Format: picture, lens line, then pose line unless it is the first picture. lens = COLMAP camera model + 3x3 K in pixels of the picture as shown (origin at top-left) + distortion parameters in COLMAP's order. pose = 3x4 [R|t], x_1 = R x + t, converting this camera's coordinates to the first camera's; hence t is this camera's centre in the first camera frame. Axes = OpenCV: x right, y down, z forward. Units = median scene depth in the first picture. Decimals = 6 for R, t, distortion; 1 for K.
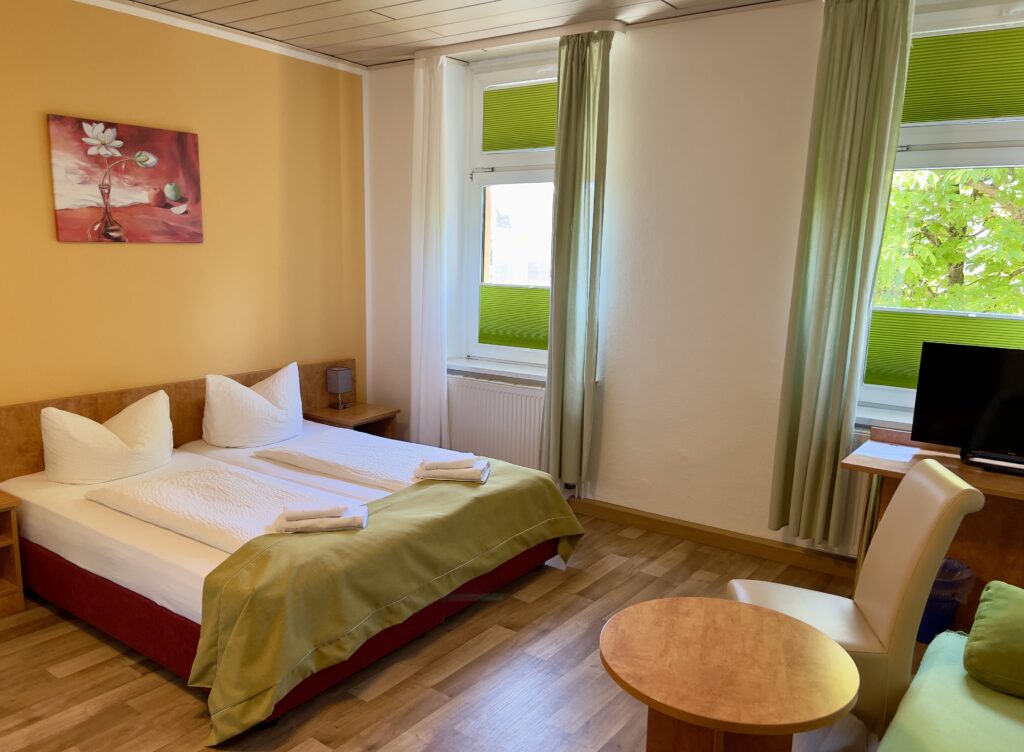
lens RADIAL K [[793.8, 0, 510.4], [0, 793.8, 390.6], [0, 0, 1]] dist [0.007214, -0.065736]
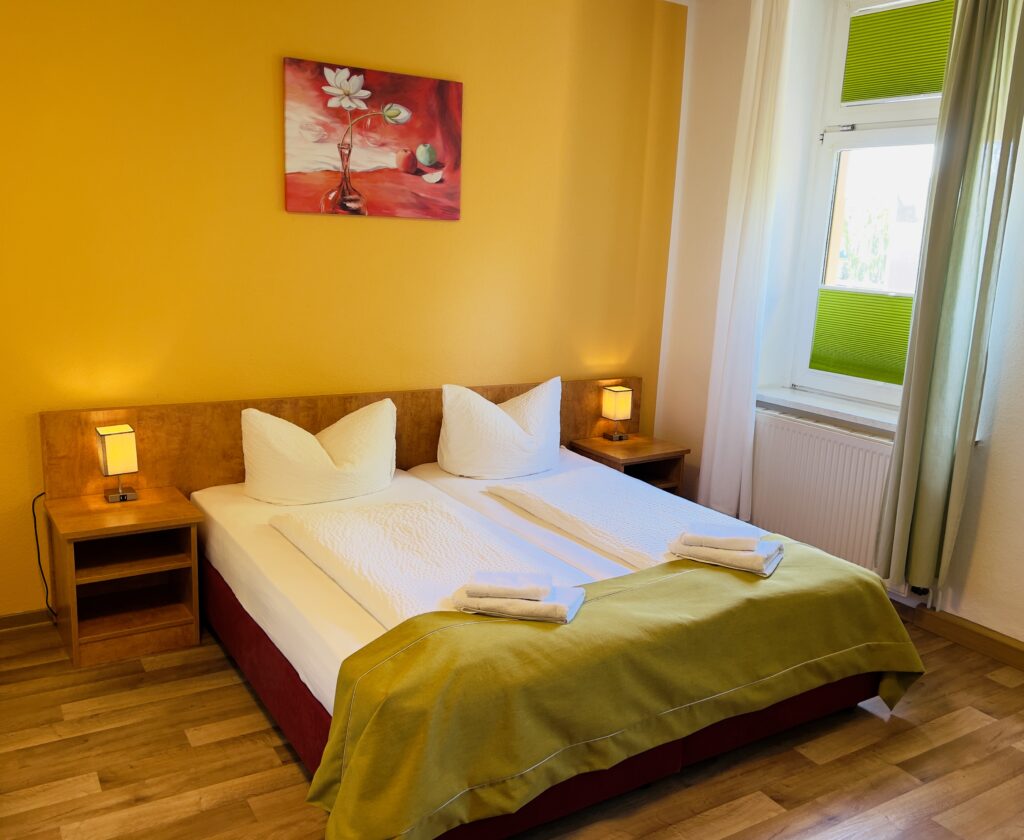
lens RADIAL K [[986.2, 0, 512.0], [0, 986.2, 420.0], [0, 0, 1]] dist [0.050352, -0.121509]
pose [[0.934234, 0.092677, -0.344410, 0.037493], [-0.090865, 0.995632, 0.021437, -0.014258], [0.344892, 0.011267, 0.938575, 0.109931]]
